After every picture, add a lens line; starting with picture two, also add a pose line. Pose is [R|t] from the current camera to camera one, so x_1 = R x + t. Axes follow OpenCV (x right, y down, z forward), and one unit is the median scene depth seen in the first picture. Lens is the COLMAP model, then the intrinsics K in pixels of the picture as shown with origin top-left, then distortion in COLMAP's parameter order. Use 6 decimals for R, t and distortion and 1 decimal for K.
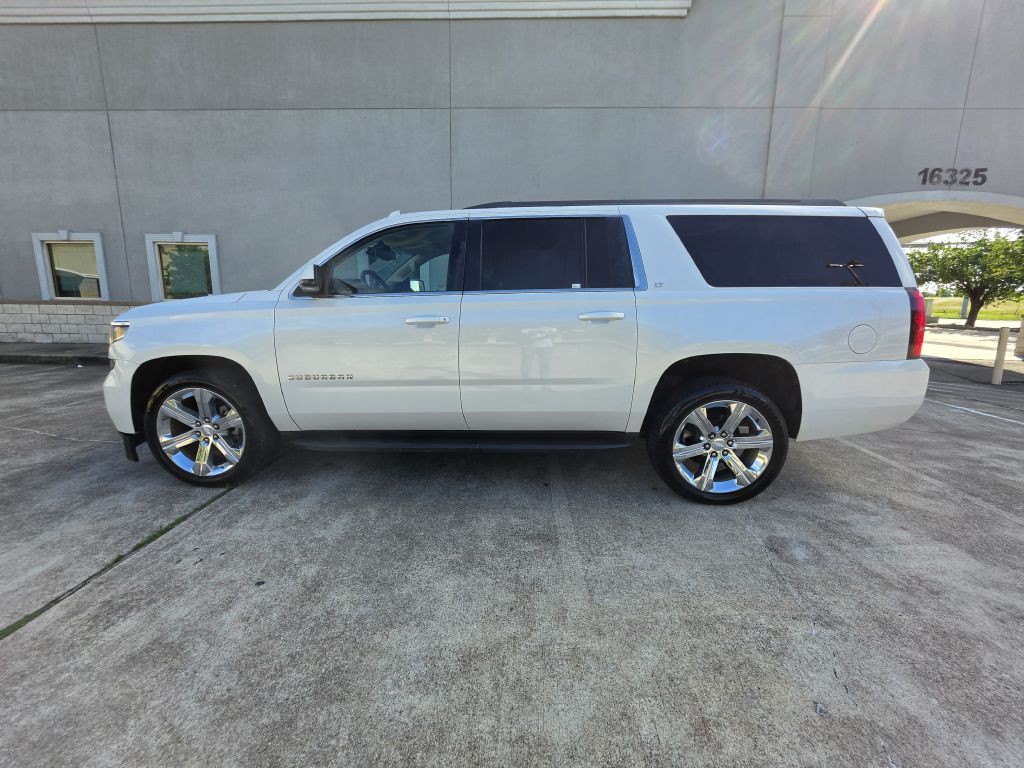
lens RADIAL K [[404.9, 0, 508.9], [0, 404.9, 378.0], [0, 0, 1]] dist [-0.000120, -0.000324]
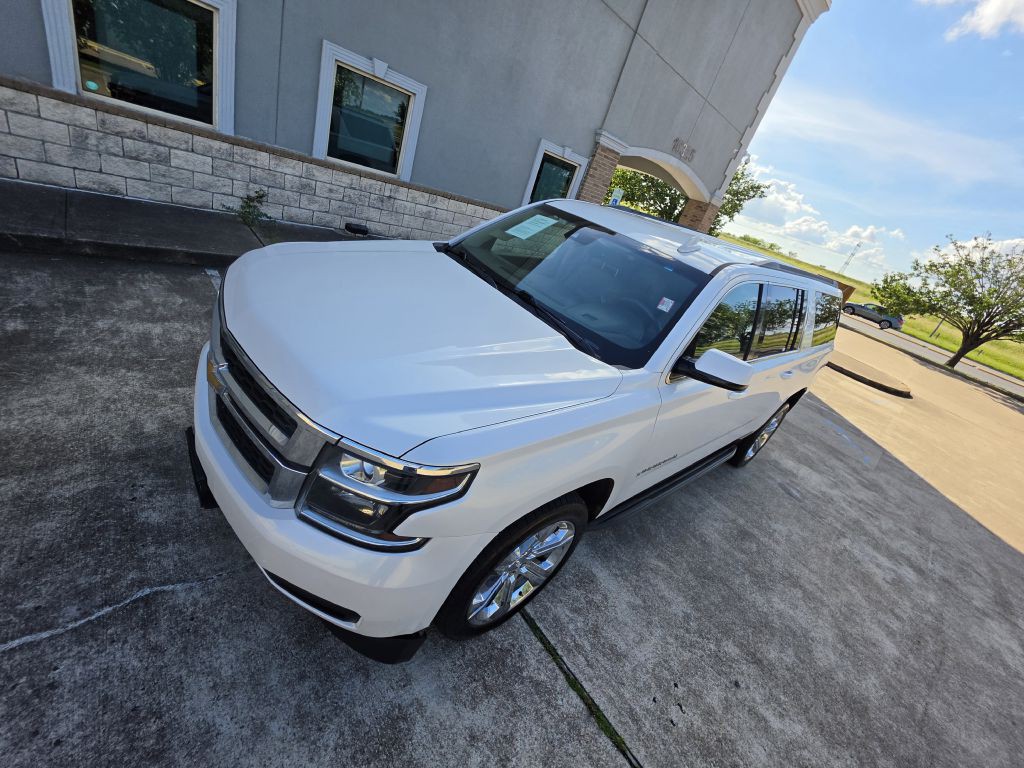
lens RADIAL K [[417.0, 0, 512.8], [0, 417.0, 371.8], [0, 0, 1]] dist [-0.001353, -0.000491]
pose [[0.697864, -0.107078, 0.708181, -1.455237], [-0.175742, 0.932934, 0.314243, -0.457618], [-0.694335, -0.343756, 0.632243, 0.818391]]
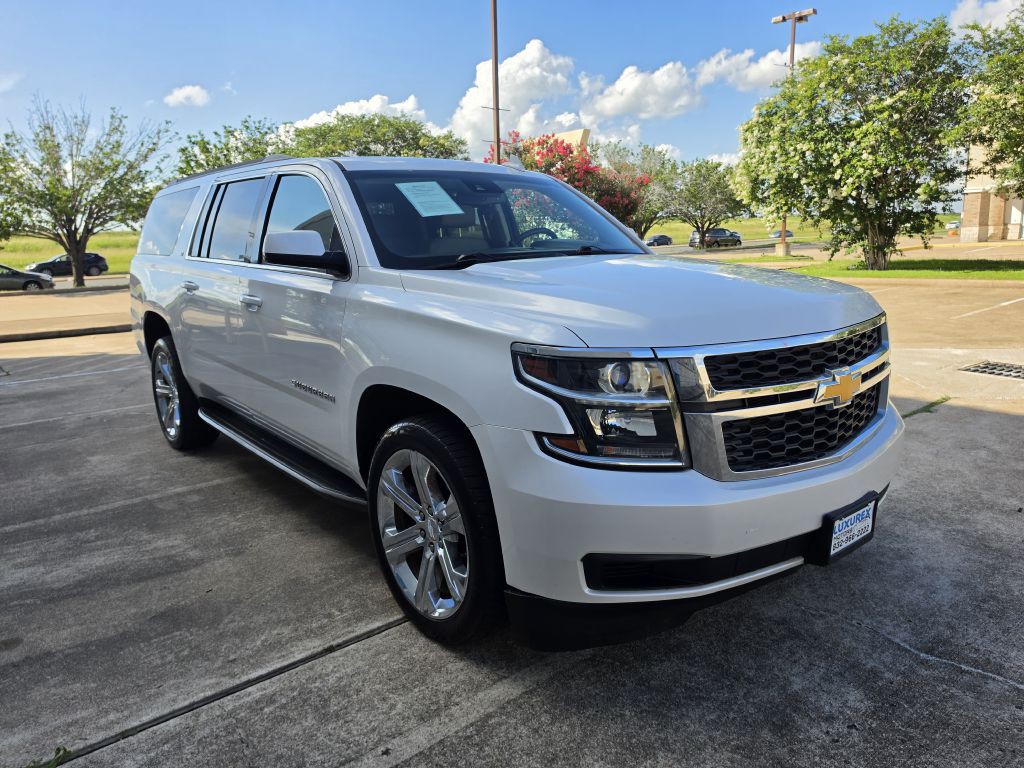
lens RADIAL K [[711.5, 0, 512.0], [0, 711.5, 384.0], [0, 0, 1]] dist [0.002058, -0.002327]
pose [[-0.674330, -0.138112, 0.725399, -1.727068], [0.160254, 0.931569, 0.326339, -0.570320], [-0.720831, 0.336308, -0.606052, 2.551206]]
